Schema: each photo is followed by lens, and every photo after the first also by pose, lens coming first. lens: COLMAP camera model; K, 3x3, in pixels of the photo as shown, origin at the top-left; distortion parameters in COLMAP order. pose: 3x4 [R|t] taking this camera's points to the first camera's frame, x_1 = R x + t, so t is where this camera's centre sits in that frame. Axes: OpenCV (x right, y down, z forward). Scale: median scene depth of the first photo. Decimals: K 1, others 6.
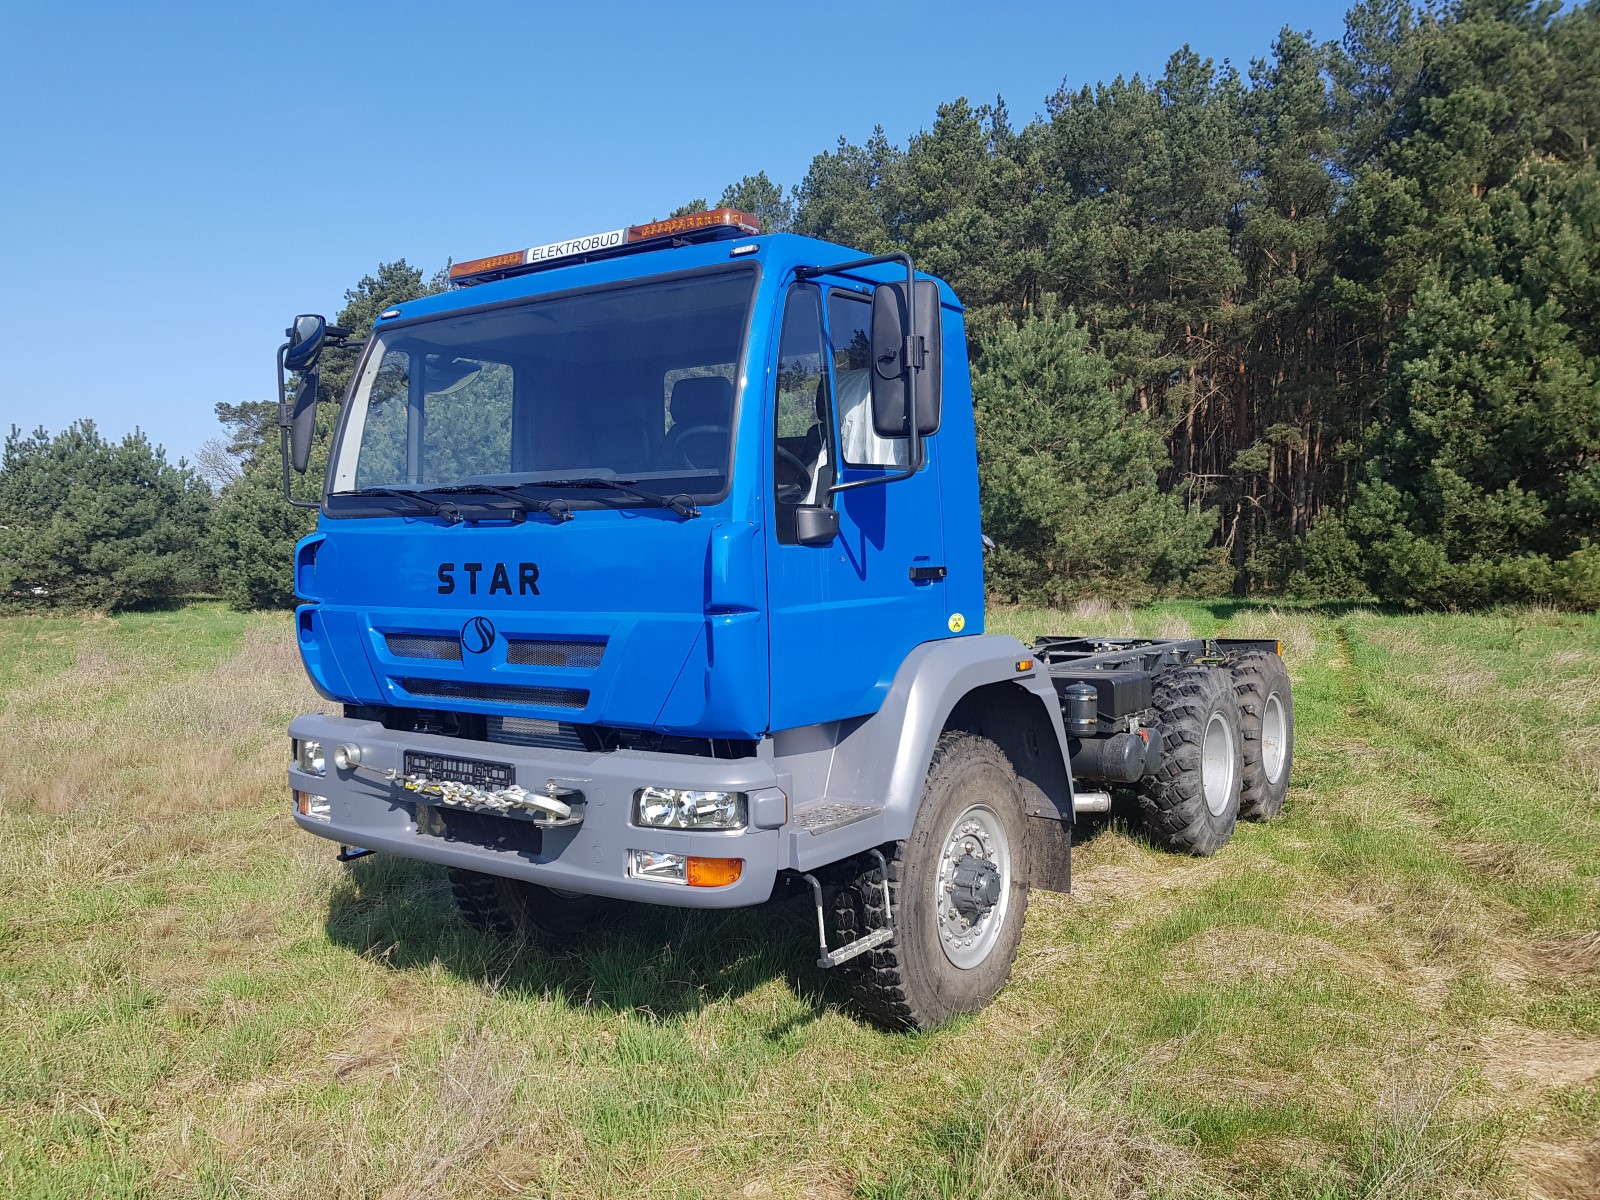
lens RADIAL K [[1256.2, 0, 808.1], [0, 1256.2, 627.2], [0, 0, 1]] dist [0.058398, -0.086490]
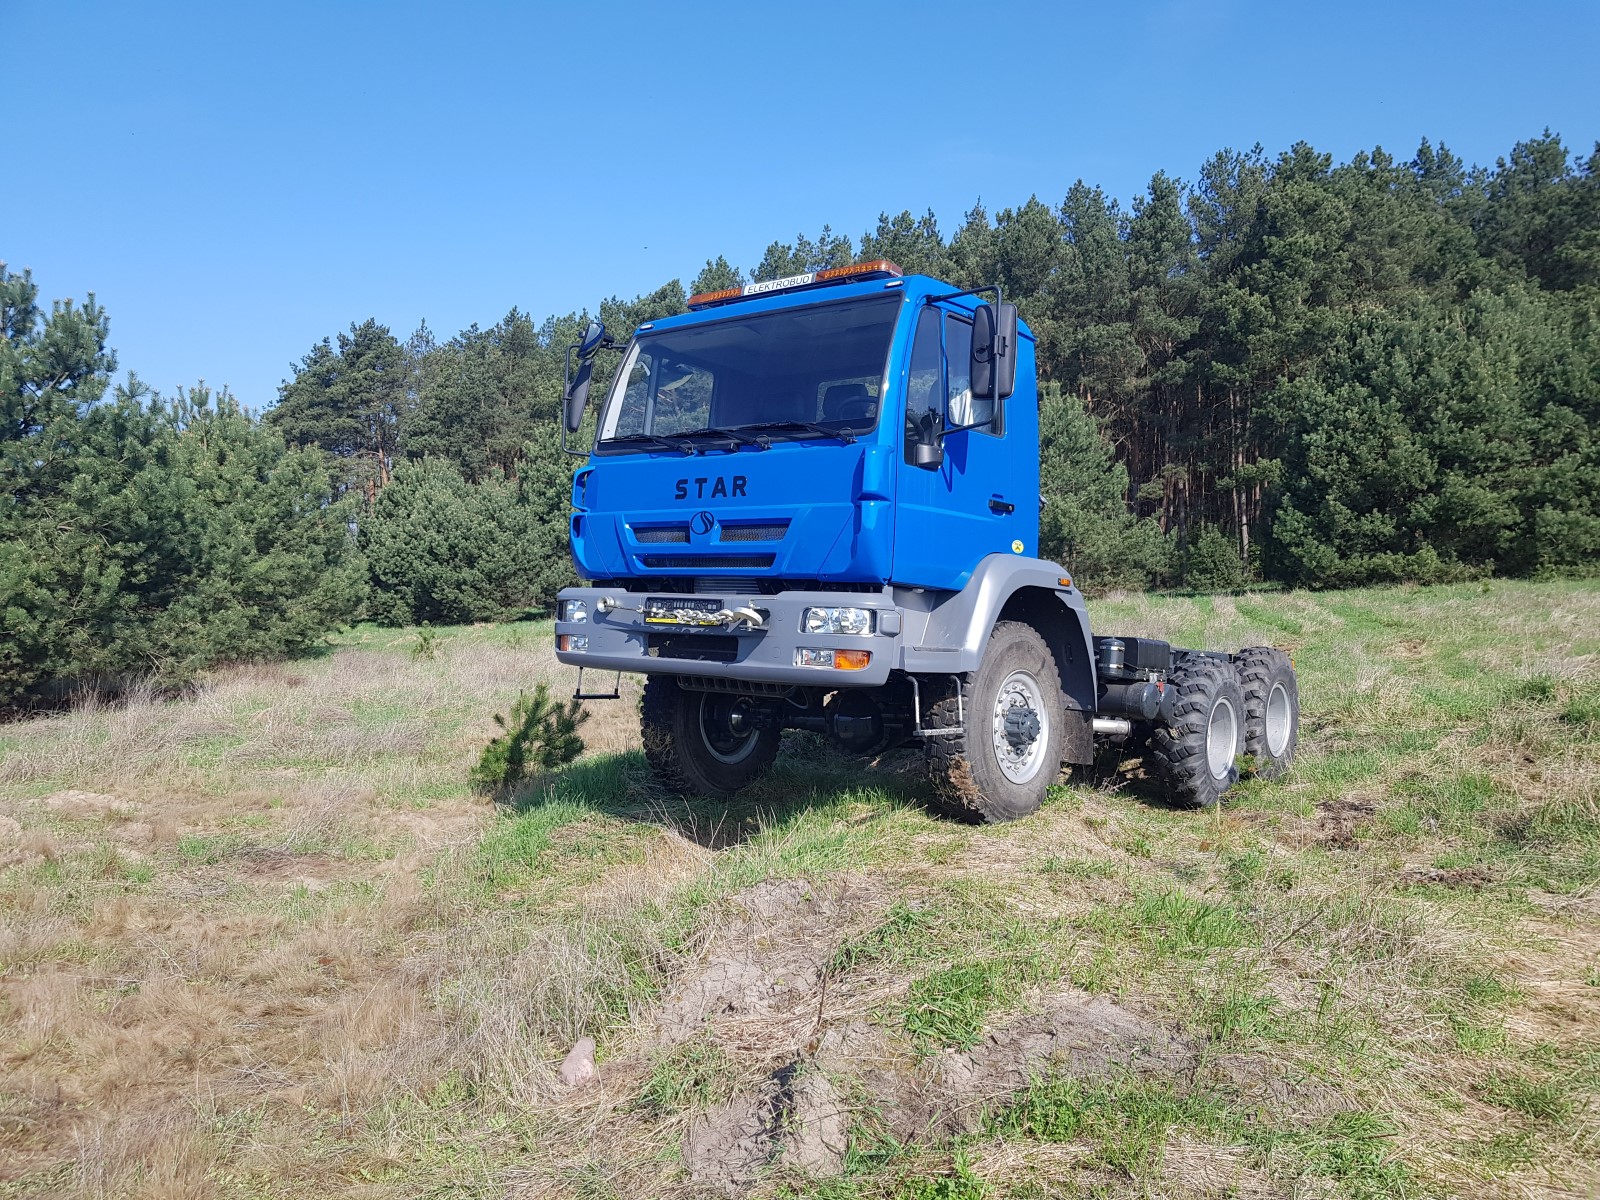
lens RADIAL K [[1229.3, 0, 793.5], [0, 1229.3, 593.0], [0, 0, 1]] dist [0.075082, 0.002705]
pose [[0.995121, 0.063658, -0.075374, -0.028400], [-0.071412, 0.991895, -0.105096, 0.212310], [0.068073, 0.109966, 0.991602, -0.414924]]
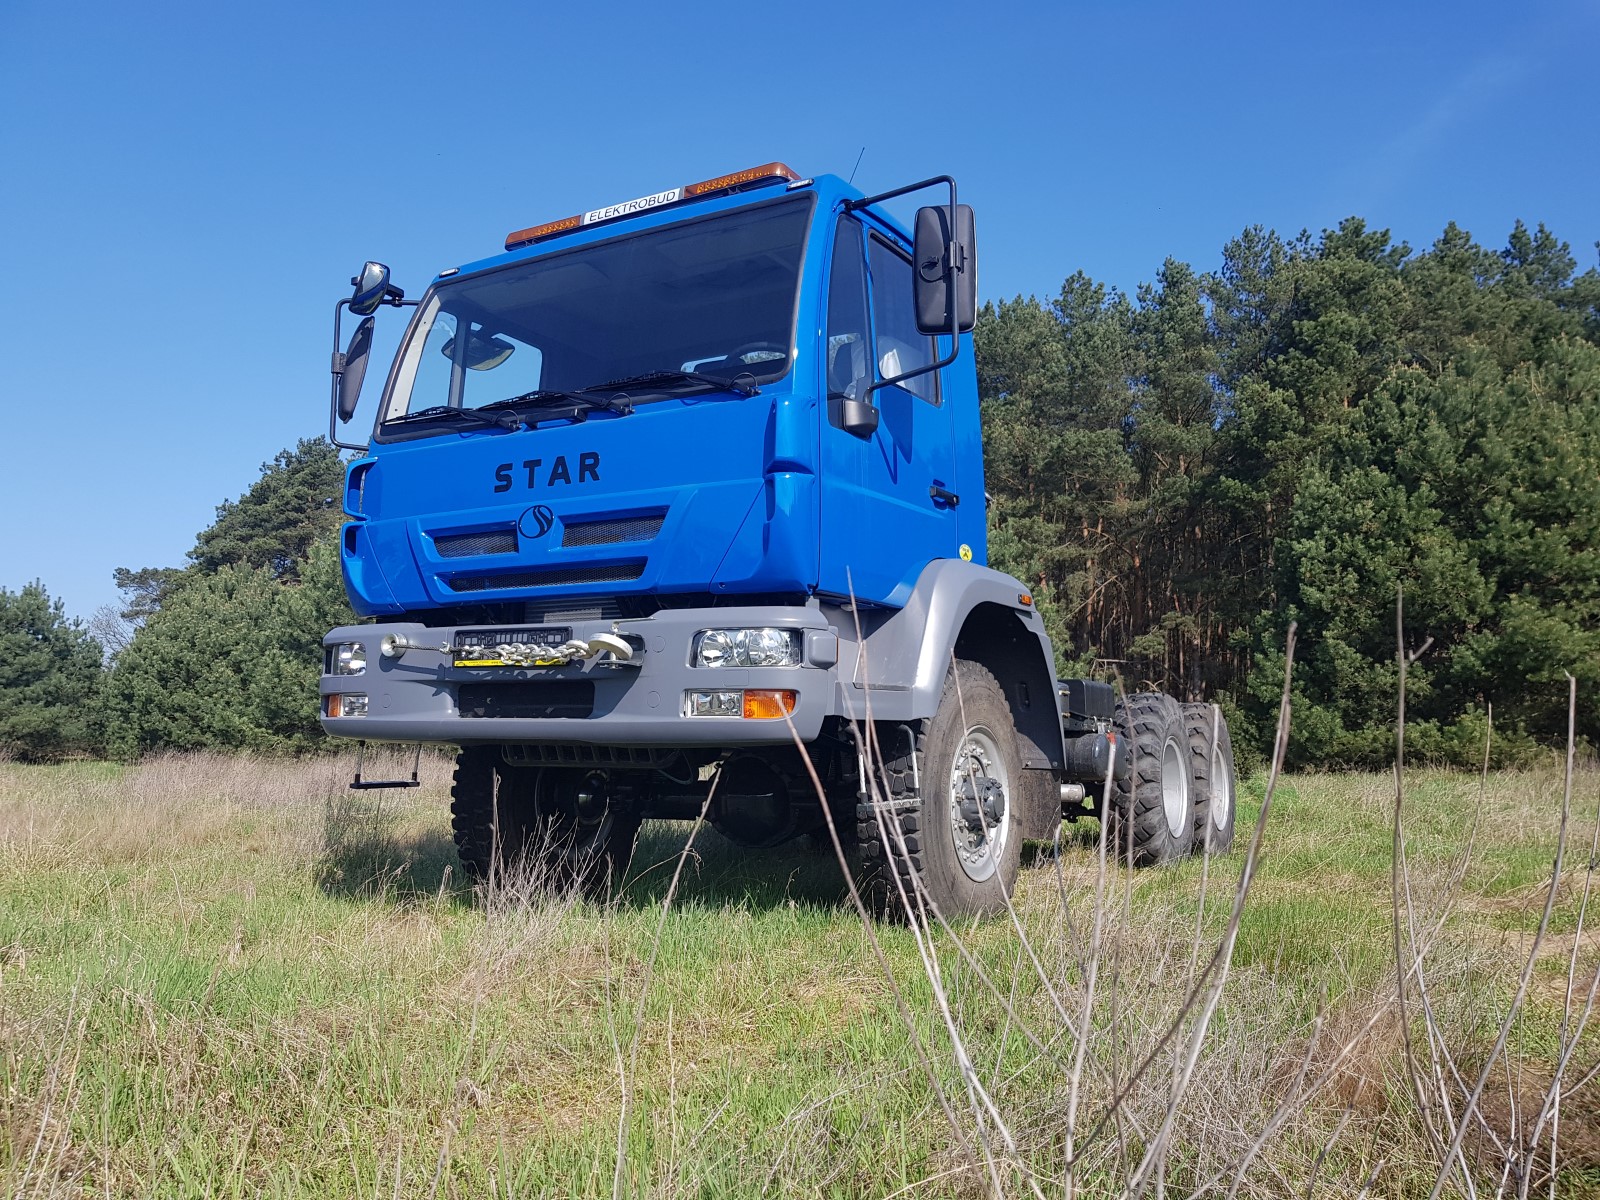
lens RADIAL K [[1256.2, 0, 796.7], [0, 1256.2, 602.5], [0, 0, 1]] dist [0.058398, -0.086490]
pose [[0.997222, 0.034292, 0.066126, -0.095507], [-0.022401, 0.984698, -0.172822, 0.223912], [-0.071041, 0.170861, 0.982731, -0.050196]]
